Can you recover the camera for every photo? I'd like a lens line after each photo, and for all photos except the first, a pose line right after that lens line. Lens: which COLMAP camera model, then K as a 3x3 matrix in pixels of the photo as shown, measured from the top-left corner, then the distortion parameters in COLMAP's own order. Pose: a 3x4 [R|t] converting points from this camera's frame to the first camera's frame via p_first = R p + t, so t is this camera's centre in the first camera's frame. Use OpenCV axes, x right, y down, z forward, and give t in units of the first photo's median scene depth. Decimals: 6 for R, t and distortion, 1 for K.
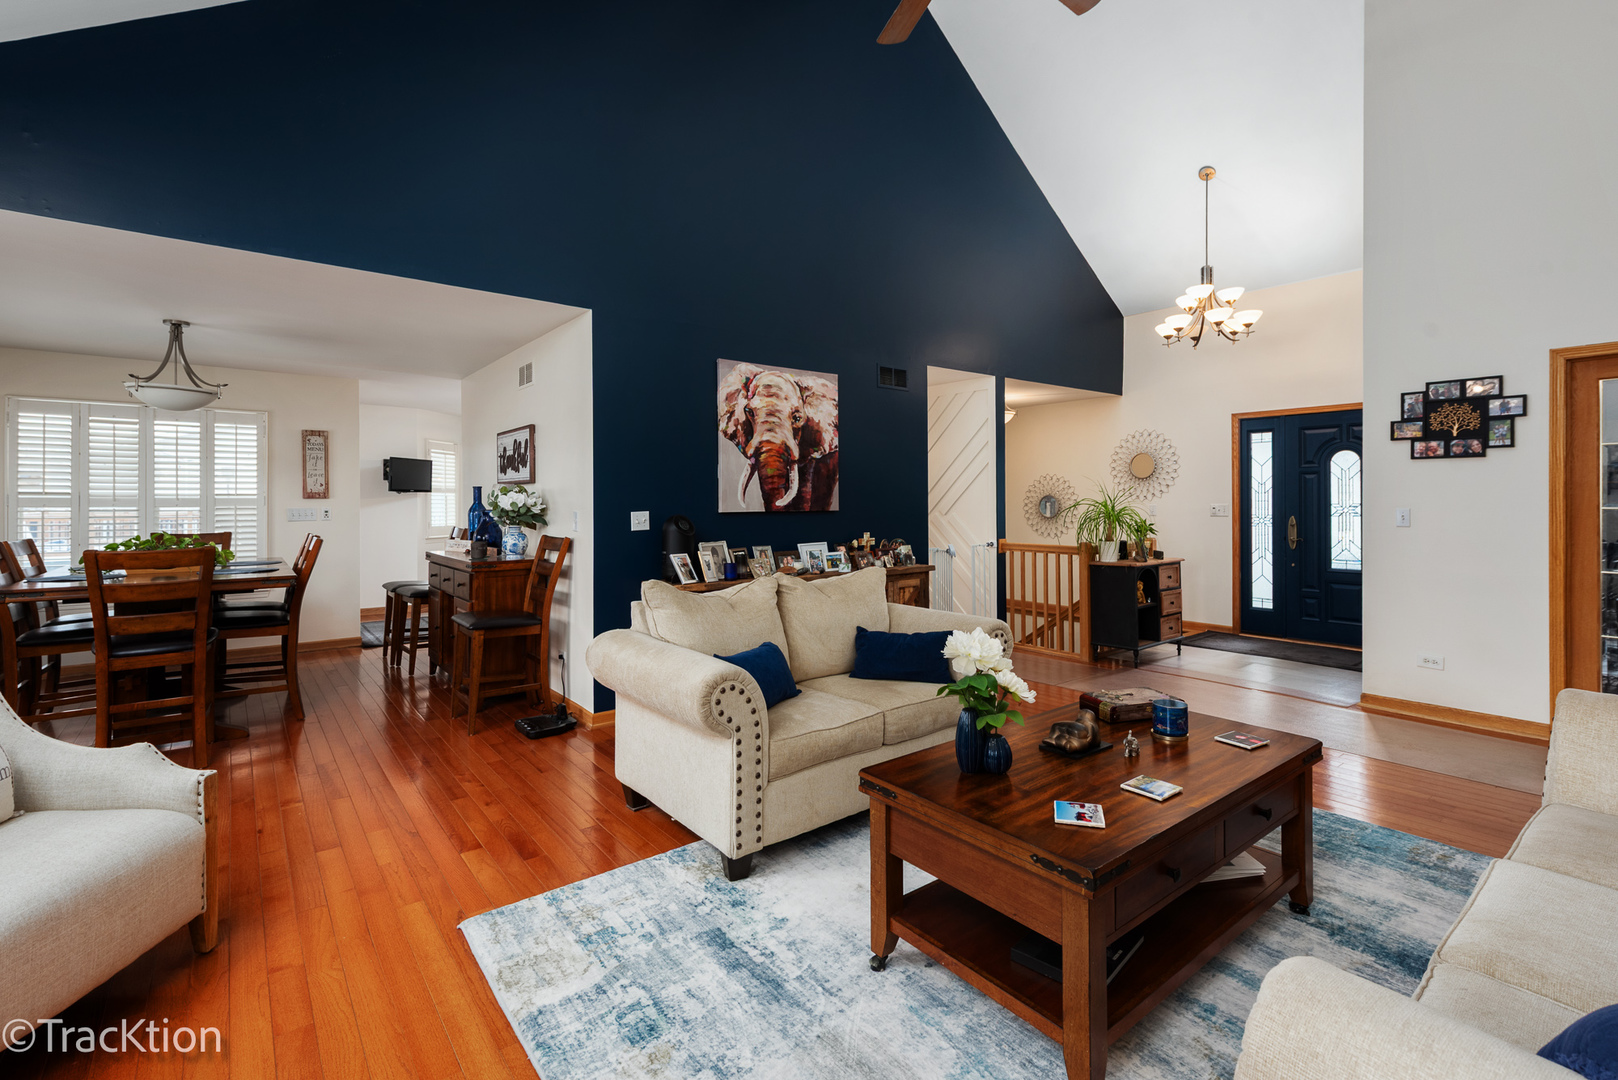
lens RADIAL K [[724.3, 0, 818.6], [0, 724.3, 506.6], [0, 0, 1]] dist [0.001636, 0.000019]
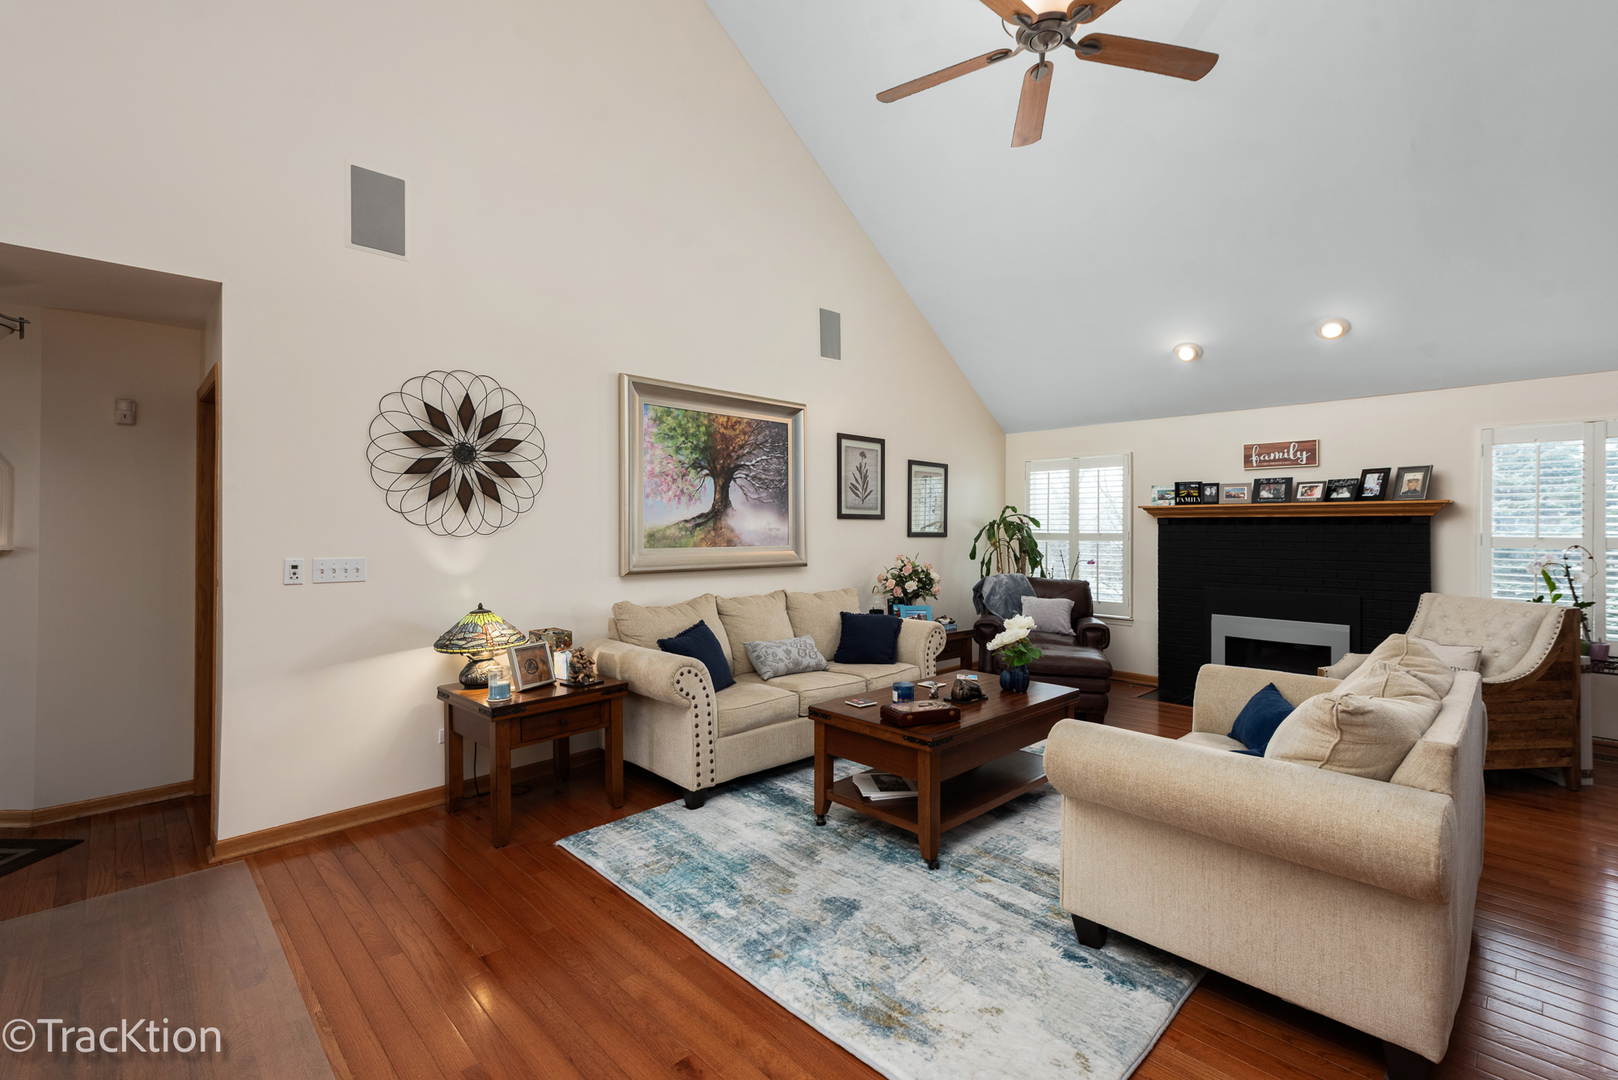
lens RADIAL K [[718.9, 0, 819.4], [0, 718.9, 521.8], [0, 0, 1]] dist [0.015166, -0.000192]
pose [[-0.994001, 0.001896, -0.109357, 0.378819], [0.001995, 0.999998, -0.000795, -0.028756], [0.109355, -0.001009, -0.994002, 1.133095]]
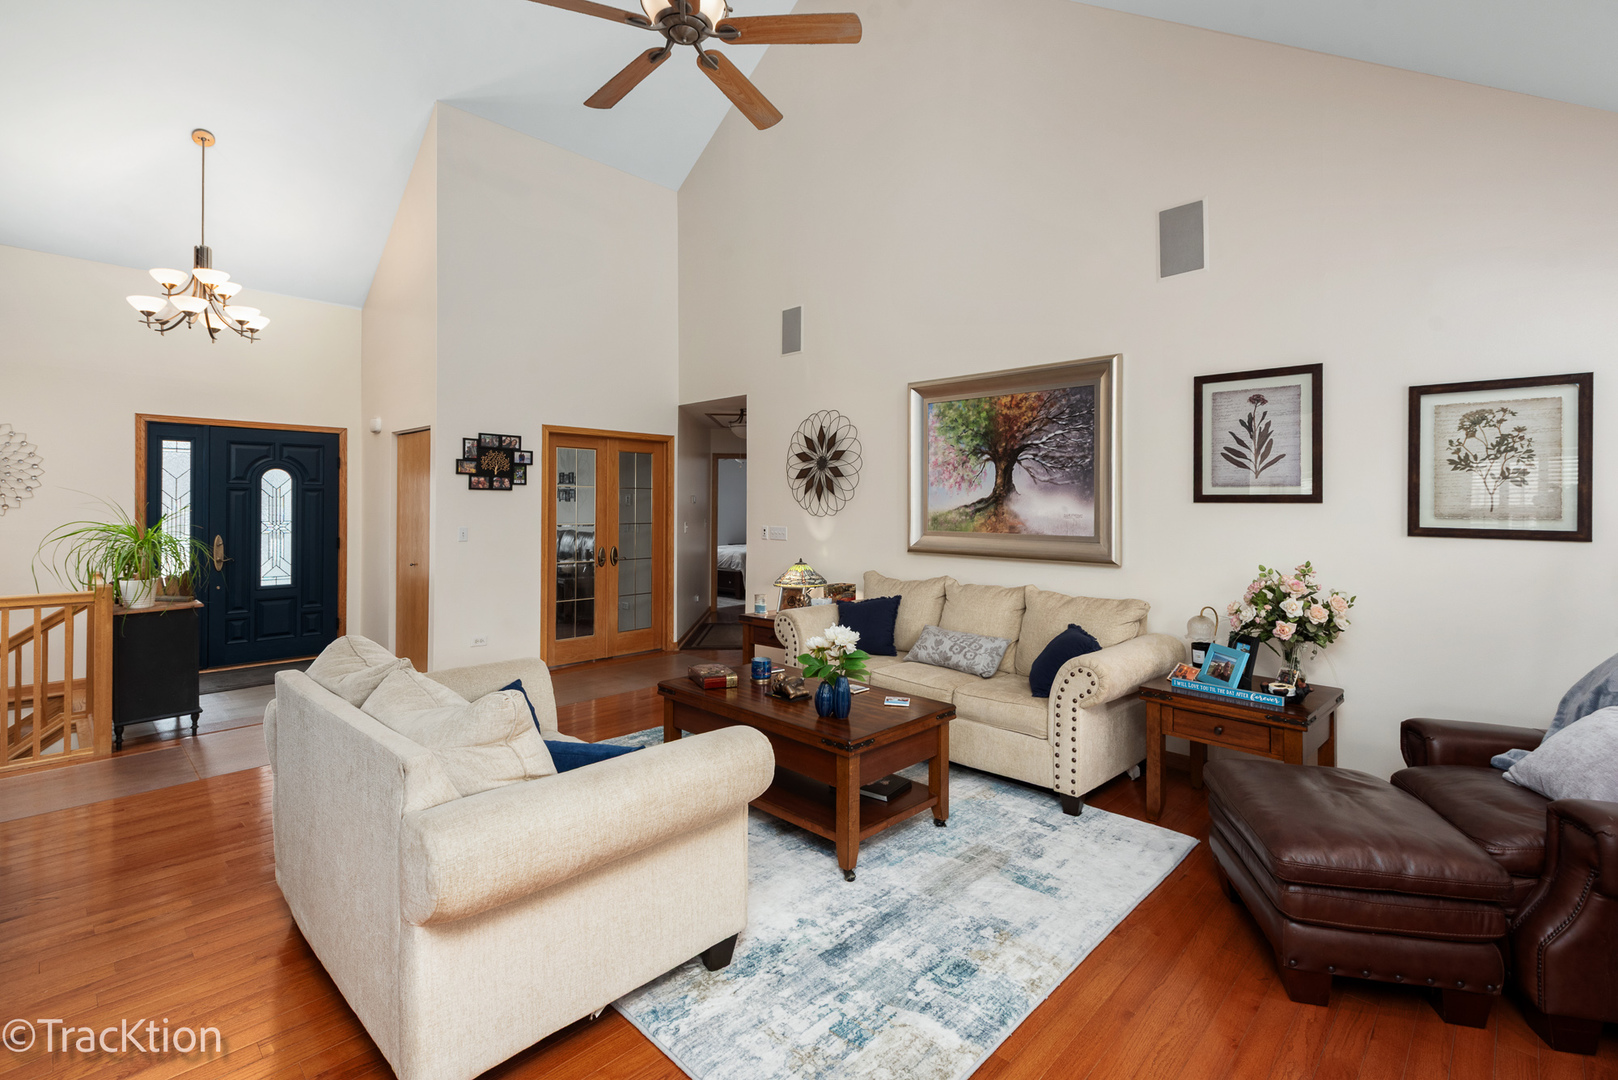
lens RADIAL K [[737.1, 0, 818.2], [0, 737.1, 505.4], [0, 0, 1]] dist [0.002100, -0.000244]
pose [[-0.127995, 0.002445, 0.991772, -0.530190], [0.001590, 0.999996, -0.002260, -0.030138], [-0.991774, 0.001288, -0.127999, 0.502281]]
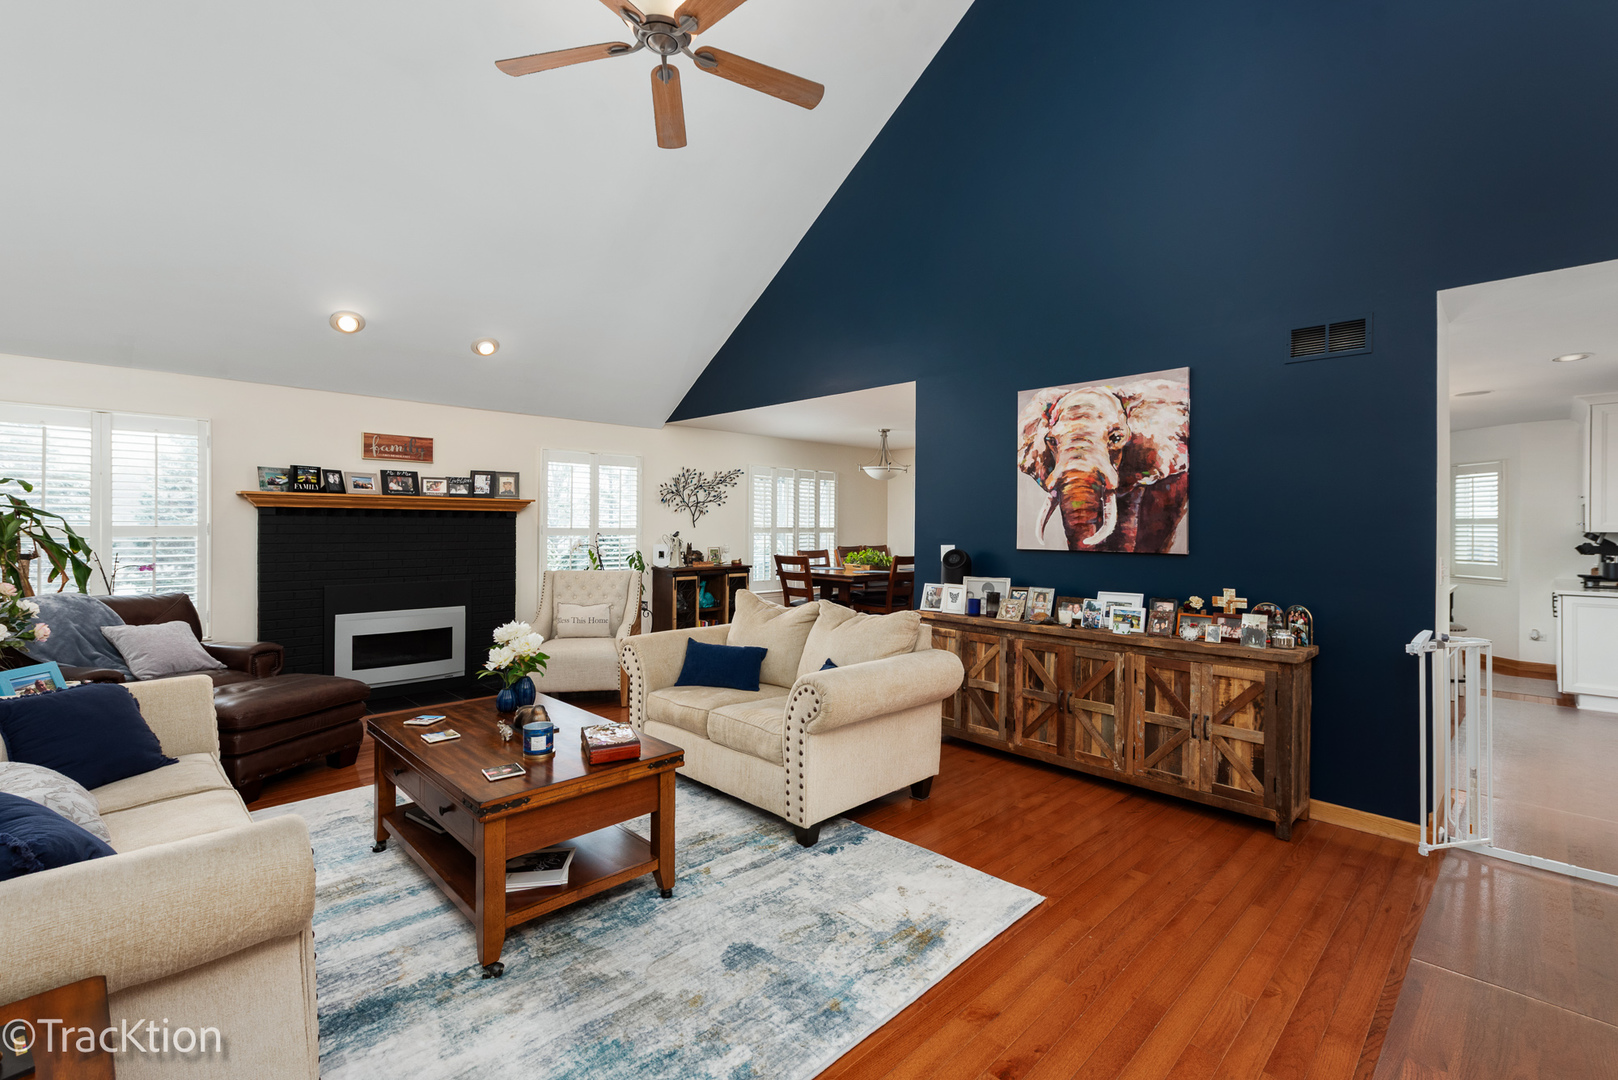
lens RADIAL K [[718.9, 0, 819.4], [0, 718.9, 521.8], [0, 0, 1]] dist [0.015166, -0.000192]
pose [[0.118256, 0.000630, -0.992983, 0.767287], [-0.012819, 0.999917, -0.000892, -0.023477], [0.992900, 0.012834, 0.118254, 0.598971]]
